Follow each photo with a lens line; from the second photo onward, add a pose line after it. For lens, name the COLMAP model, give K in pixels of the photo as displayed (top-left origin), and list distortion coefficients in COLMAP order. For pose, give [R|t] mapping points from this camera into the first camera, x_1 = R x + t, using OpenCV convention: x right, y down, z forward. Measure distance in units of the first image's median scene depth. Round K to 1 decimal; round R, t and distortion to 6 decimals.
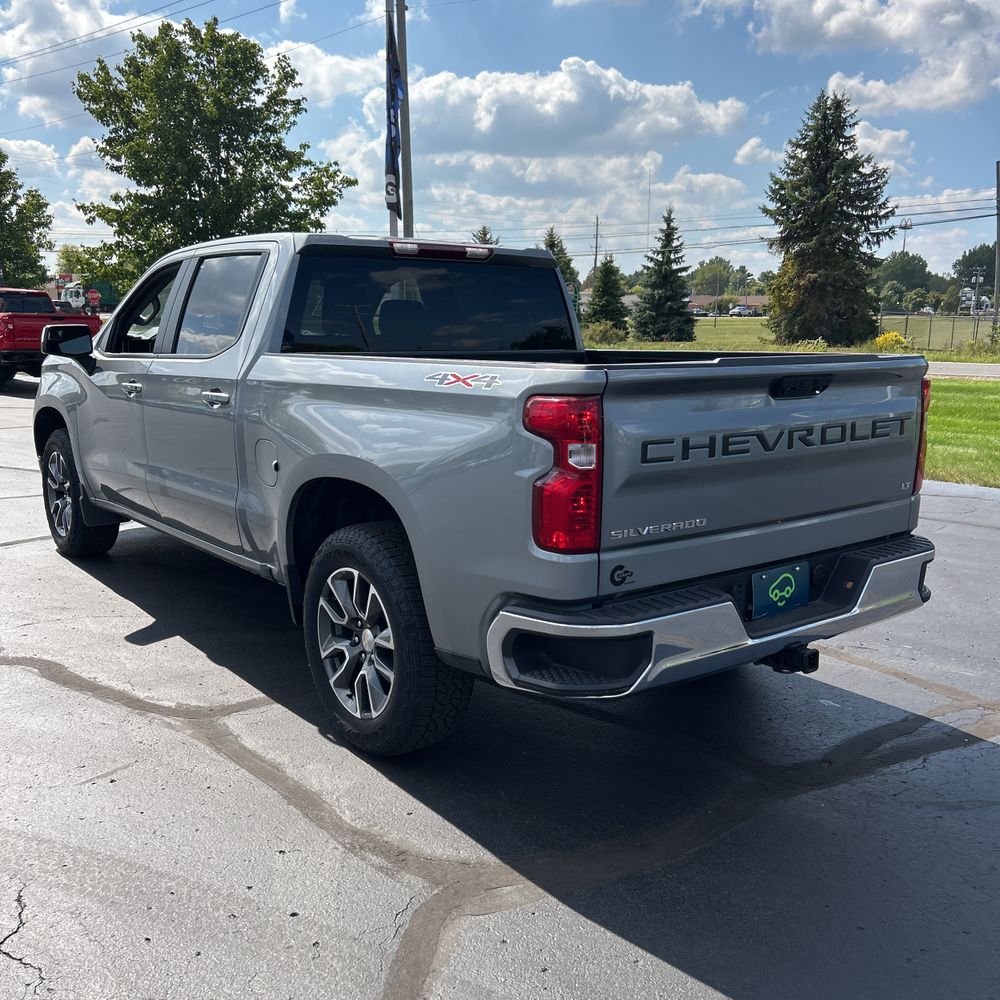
lens RADIAL K [[1021.7, 0, 493.9], [0, 1021.7, 503.8], [0, 0, 1]] dist [0.040121, -0.044733]
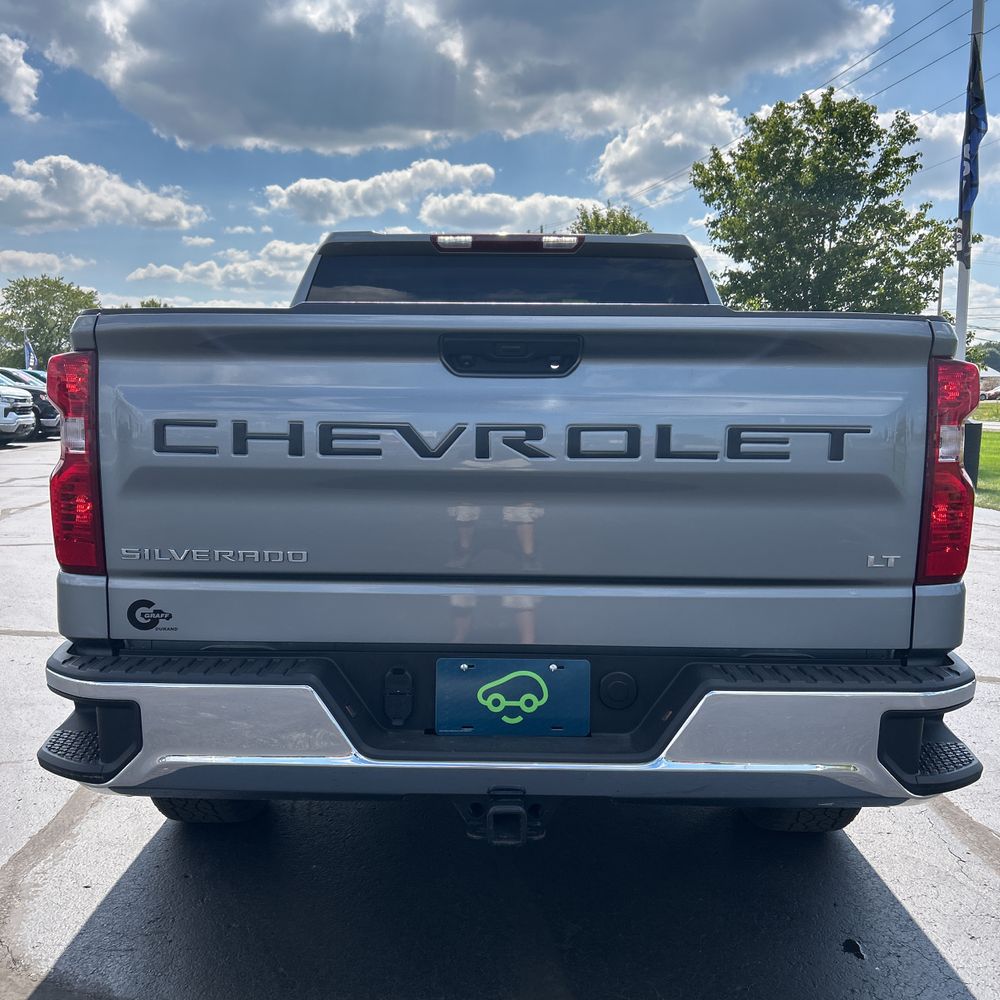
lens RADIAL K [[1021.7, 0, 493.9], [0, 1021.7, 503.8], [0, 0, 1]] dist [0.040121, -0.044733]
pose [[0.785782, 0.061163, -0.615472, 0.627317], [-0.113340, 0.992487, -0.046074, 0.000449], [0.608031, 0.105962, 0.786811, 0.502275]]
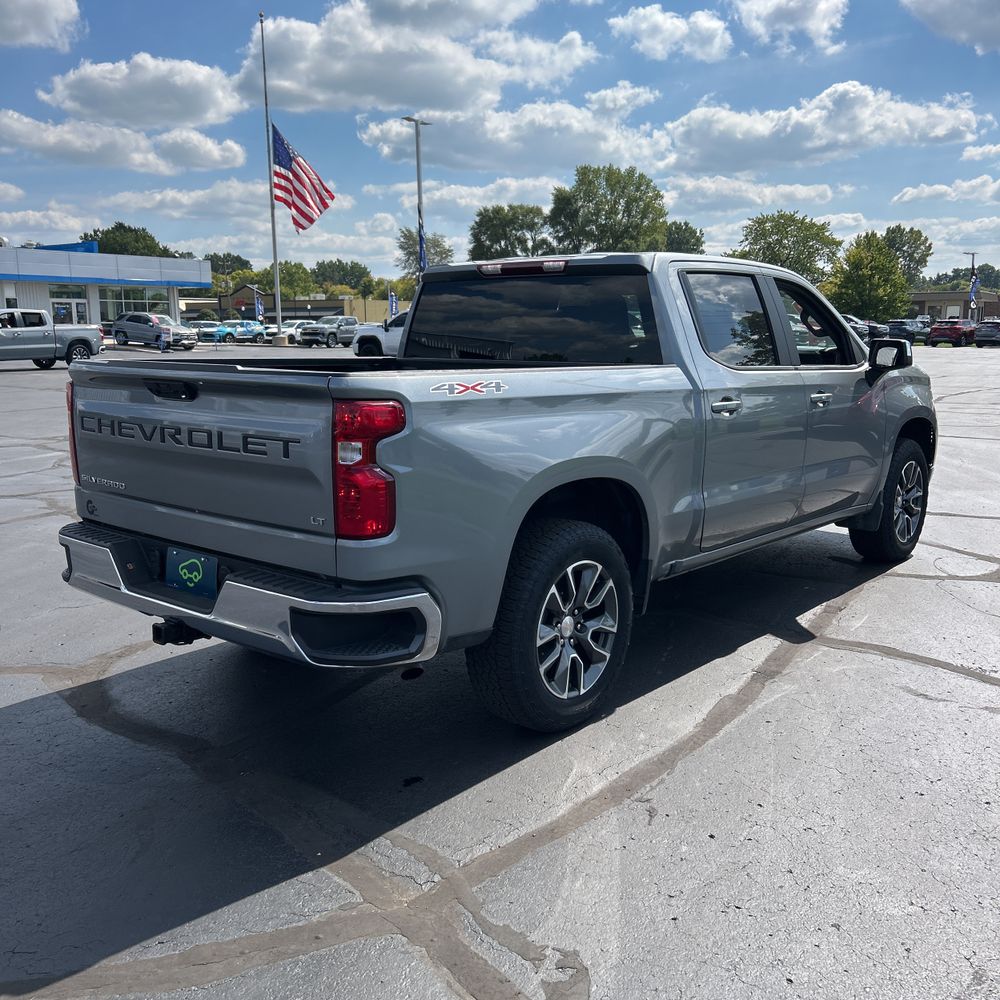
lens RADIAL K [[1021.7, 0, 493.9], [0, 1021.7, 503.8], [0, 0, 1]] dist [0.040121, -0.044733]
pose [[0.211150, 0.160247, -0.964228, 1.396939], [-0.173550, 0.976942, 0.124355, -0.182437], [0.961923, 0.141085, 0.234093, 1.033104]]
